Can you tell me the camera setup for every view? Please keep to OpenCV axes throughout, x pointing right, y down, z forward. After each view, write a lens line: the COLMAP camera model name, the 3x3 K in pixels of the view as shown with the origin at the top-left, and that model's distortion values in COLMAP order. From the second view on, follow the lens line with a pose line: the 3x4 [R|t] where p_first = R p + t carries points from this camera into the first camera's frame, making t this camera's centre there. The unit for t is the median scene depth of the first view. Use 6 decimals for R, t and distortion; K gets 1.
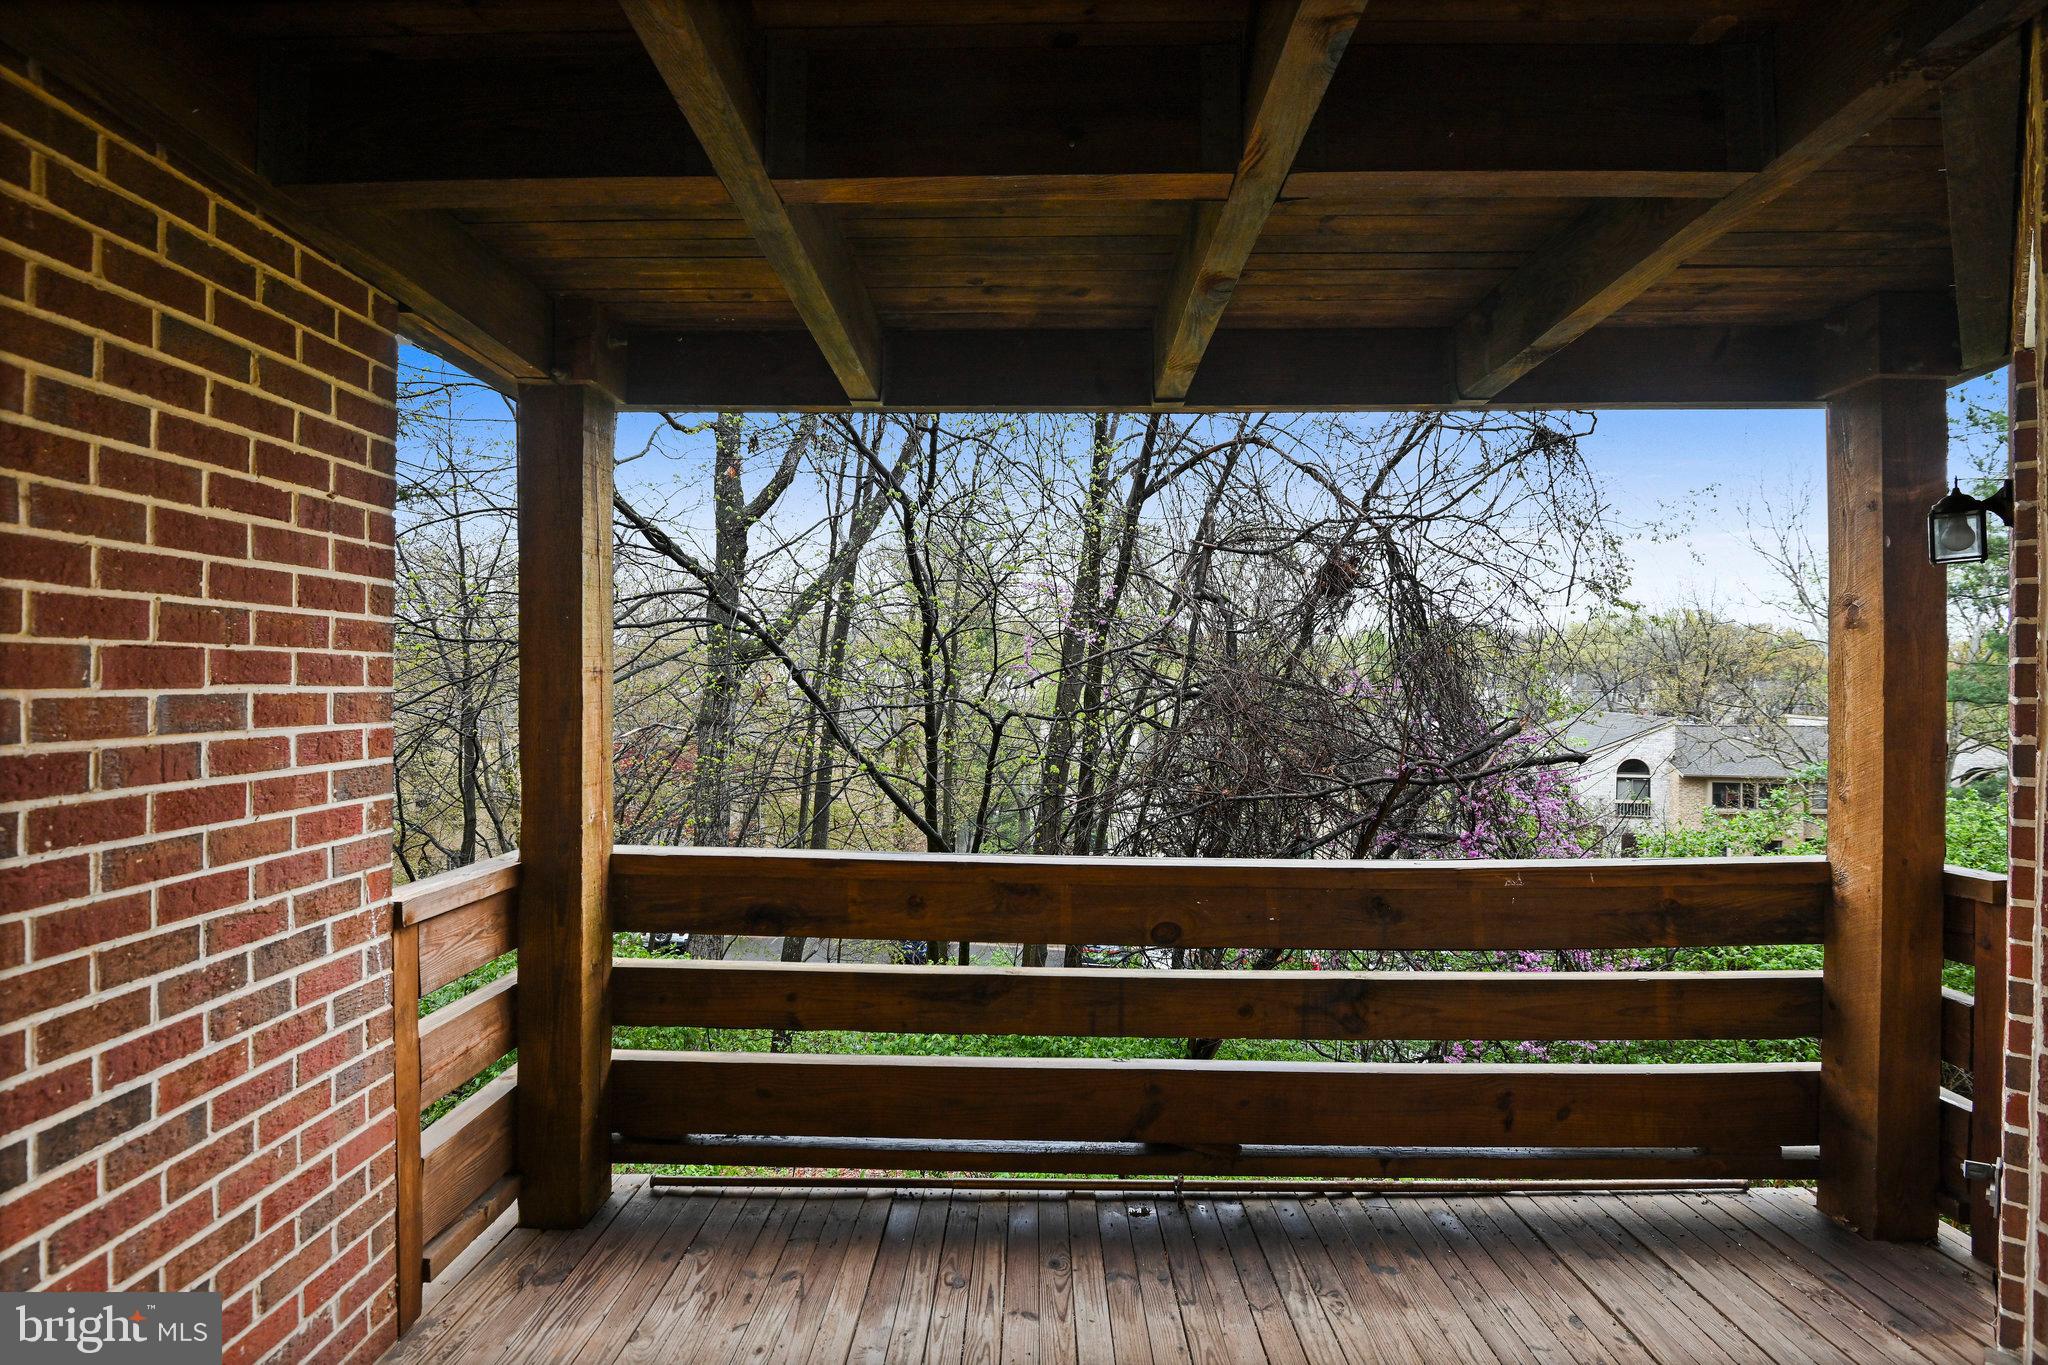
lens RADIAL K [[955.1, 0, 1020.5], [0, 955.1, 680.2], [0, 0, 1]] dist [-0.009974, -0.008974]
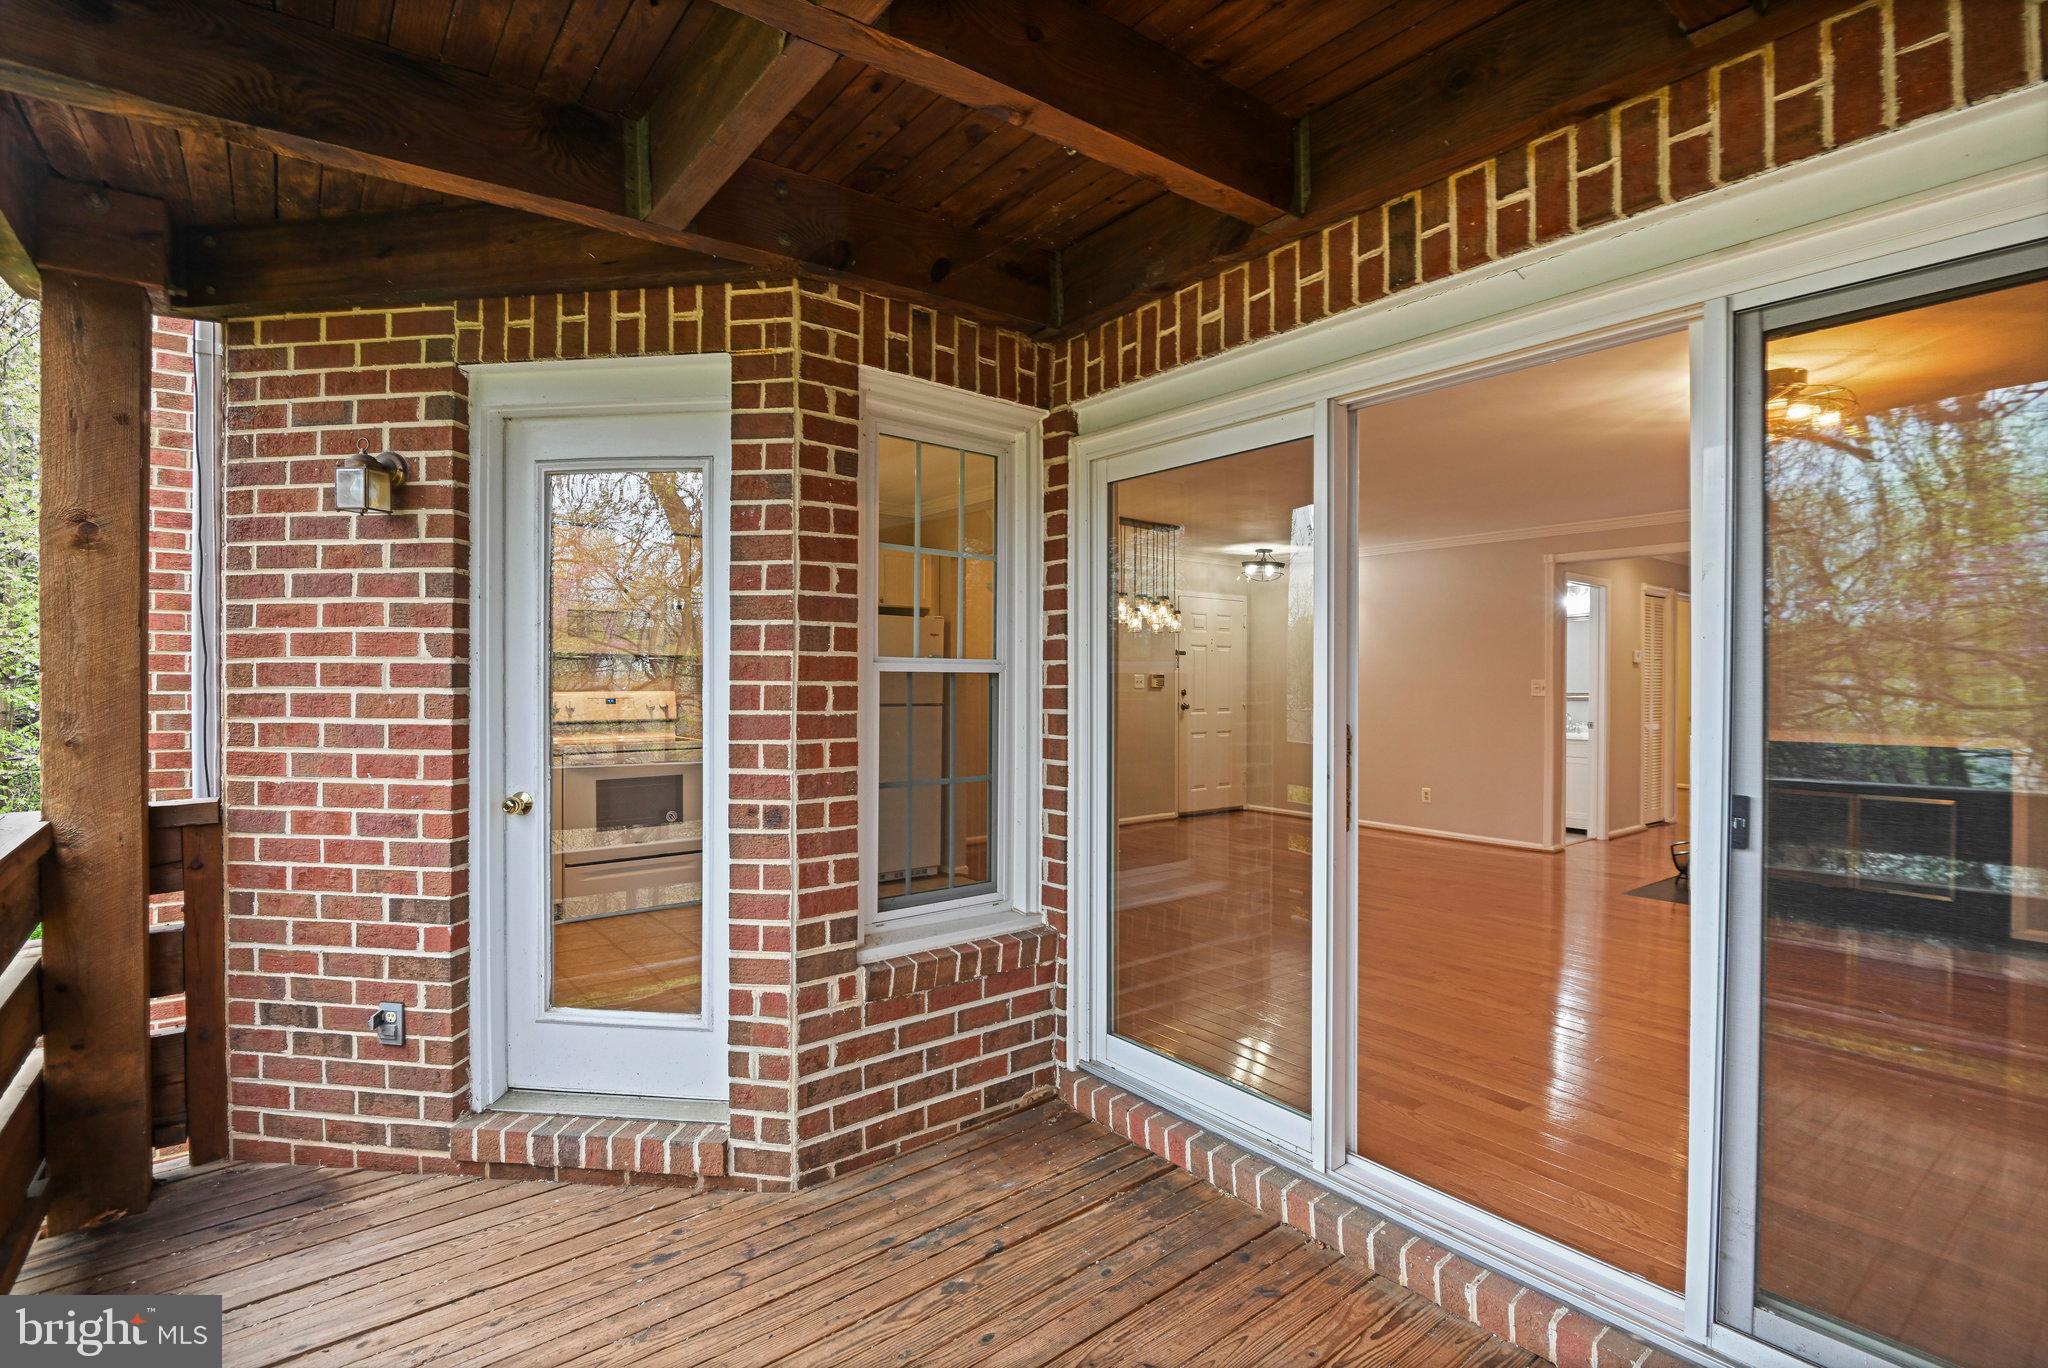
lens RADIAL K [[955.1, 0, 1020.5], [0, 955.1, 681.7], [0, 0, 1]] dist [-0.009974, -0.008974]
pose [[-0.629772, -0.007375, 0.776745, -0.431646], [-0.005811, 0.999972, 0.004783, 0.073619], [-0.776758, -0.001501, -0.629797, 1.073611]]
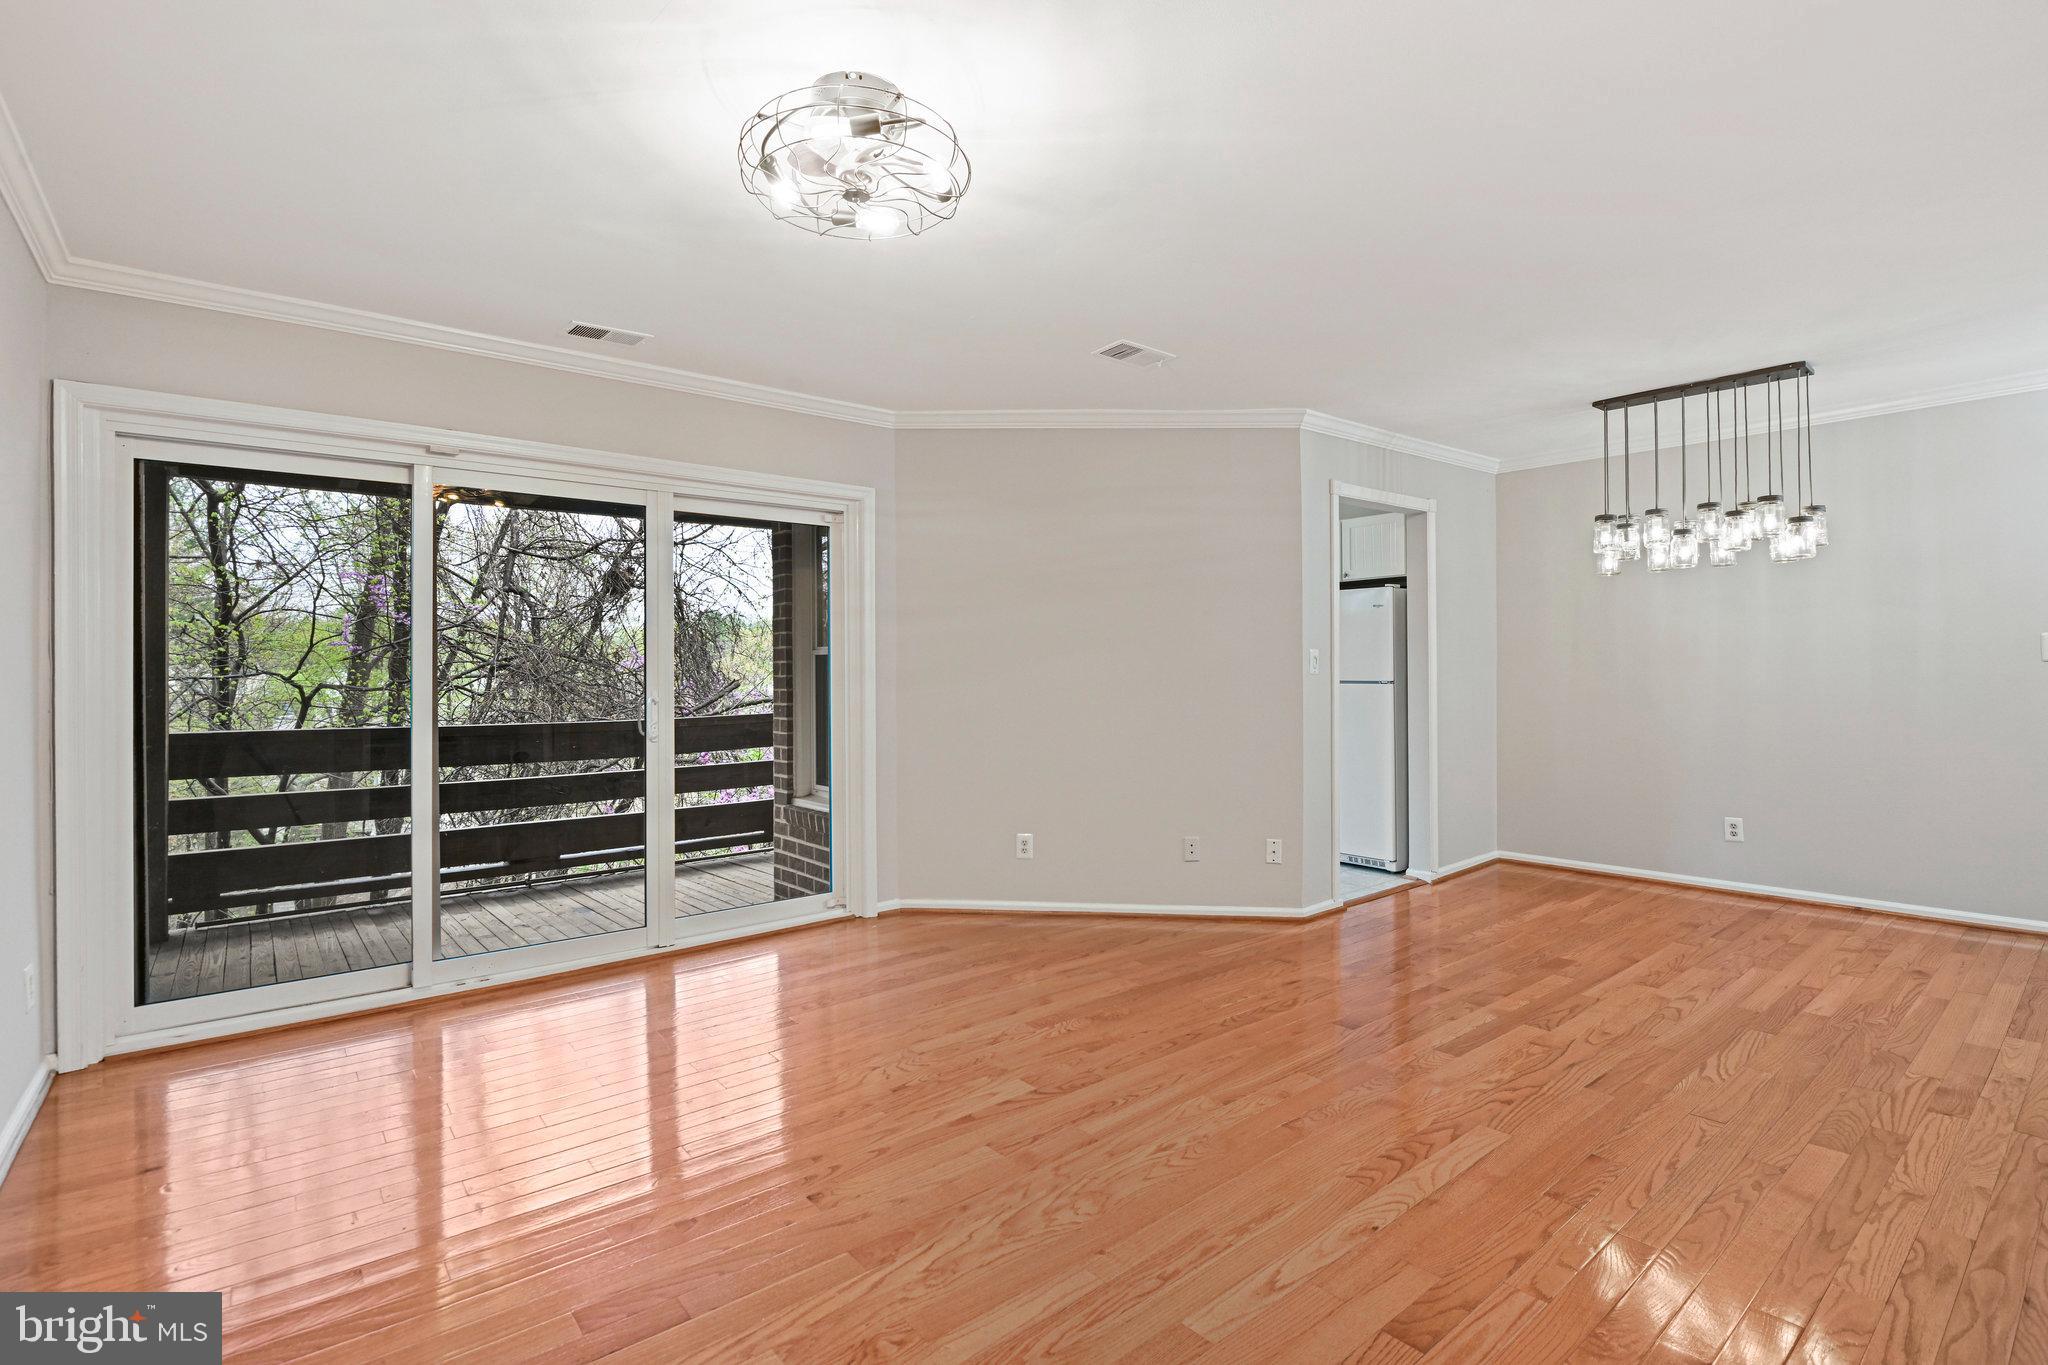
lens RADIAL K [[954.6, 0, 1022.5], [0, 954.6, 663.8], [0, 0, 1]] dist [-0.013027, -0.003957]
pose [[0.760520, -0.004575, 0.649298, -0.471028], [0.011677, 0.999910, -0.006632, 0.110030], [-0.649209, 0.012625, 0.760505, -1.696657]]
